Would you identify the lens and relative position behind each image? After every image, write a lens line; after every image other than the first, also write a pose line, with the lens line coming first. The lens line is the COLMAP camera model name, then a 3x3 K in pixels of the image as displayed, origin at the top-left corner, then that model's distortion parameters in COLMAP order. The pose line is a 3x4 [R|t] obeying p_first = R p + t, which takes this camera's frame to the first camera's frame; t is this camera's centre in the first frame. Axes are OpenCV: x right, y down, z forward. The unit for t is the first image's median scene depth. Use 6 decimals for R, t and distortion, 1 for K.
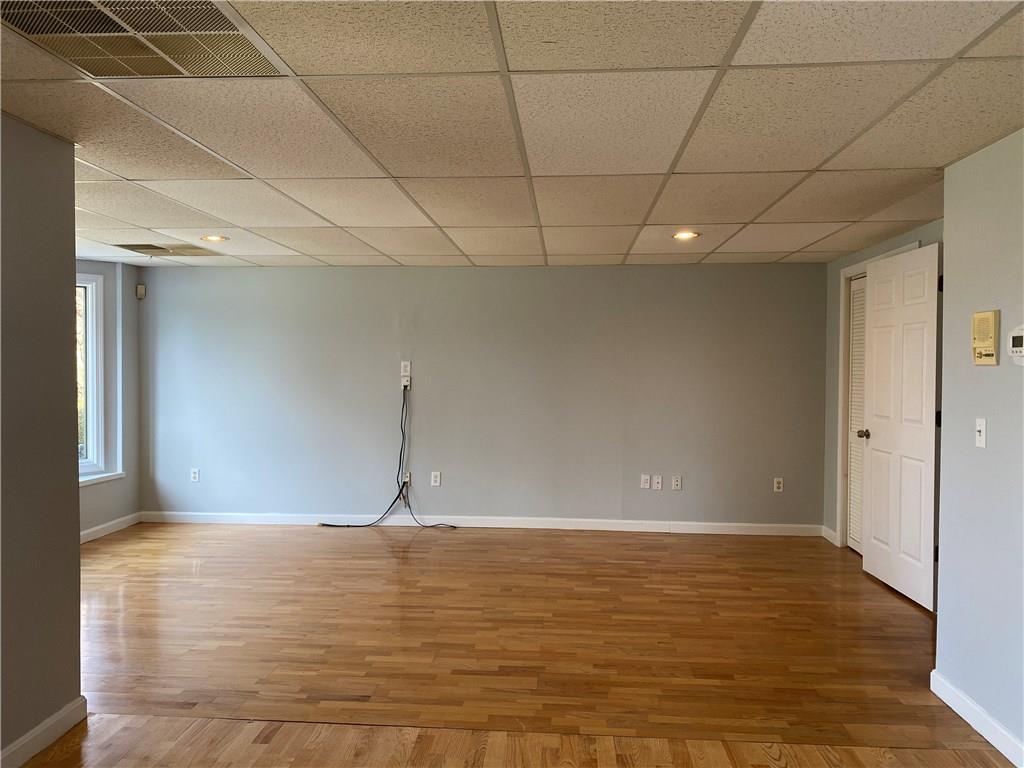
lens RADIAL K [[778.6, 0, 509.7], [0, 778.6, 379.1], [0, 0, 1]] dist [0.057080, -0.070721]
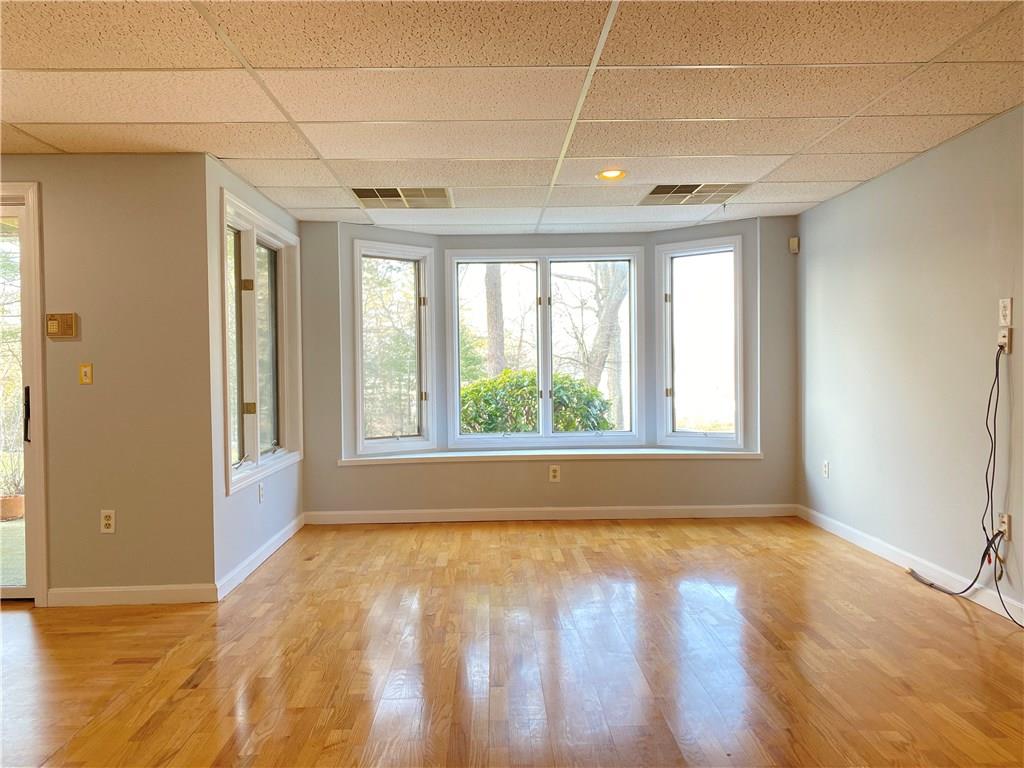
lens RADIAL K [[778.6, 0, 506.5], [0, 778.6, 383.6], [0, 0, 1]] dist [0.057080, -0.070721]
pose [[0.099882, 0.015775, -0.994874, 0.361486], [-0.000478, 0.999875, 0.015807, 0.026275], [0.994999, -0.001103, 0.099877, 0.632591]]
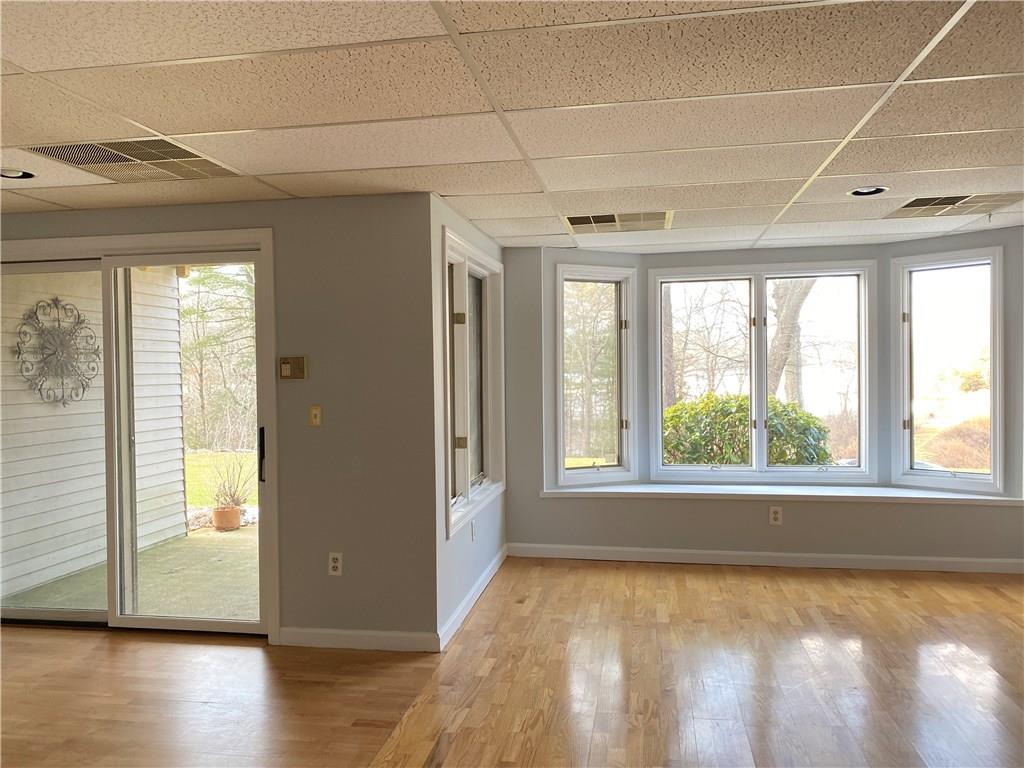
lens RADIAL K [[778.6, 0, 510.0], [0, 778.6, 385.4], [0, 0, 1]] dist [0.057080, -0.070721]
pose [[-0.095674, 0.021850, -0.995173, 0.316371], [-0.001622, 0.999754, 0.022107, -0.008664], [0.995411, 0.003729, -0.095615, 0.579927]]
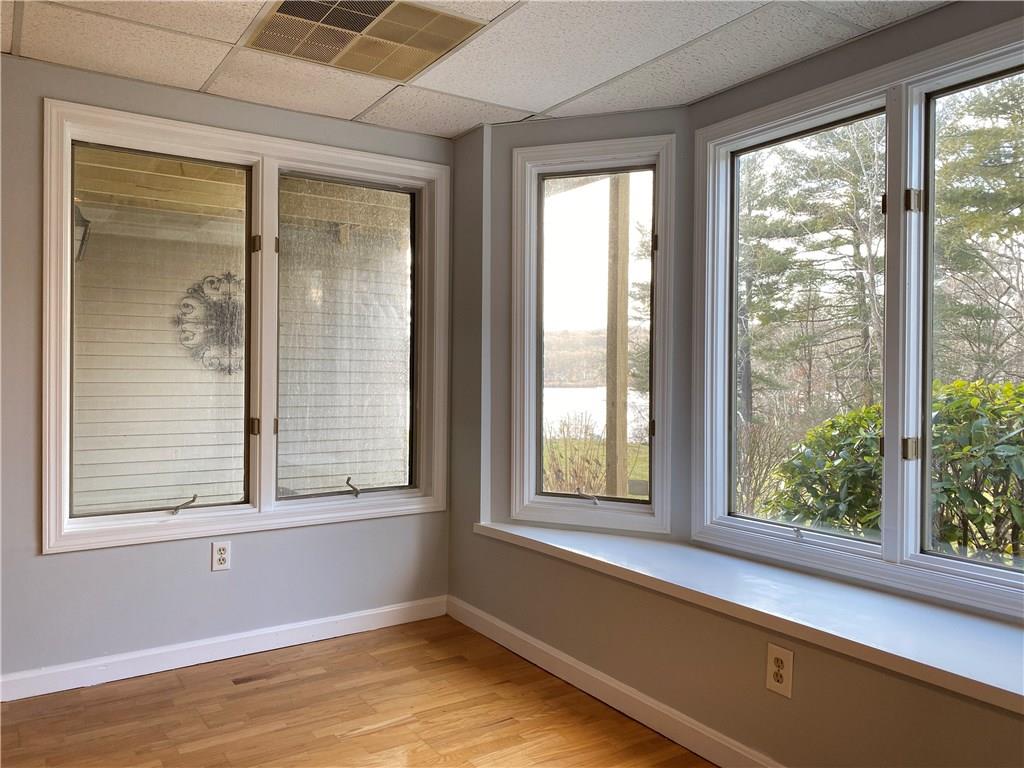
lens RADIAL K [[778.6, 0, 511.2], [0, 778.6, 379.2], [0, 0, 1]] dist [0.057080, -0.070721]
pose [[-0.794572, -0.004911, -0.607149, -0.224187], [-0.018865, 0.999684, 0.016603, 0.019910], [0.606876, 0.024646, -0.794414, 0.960962]]
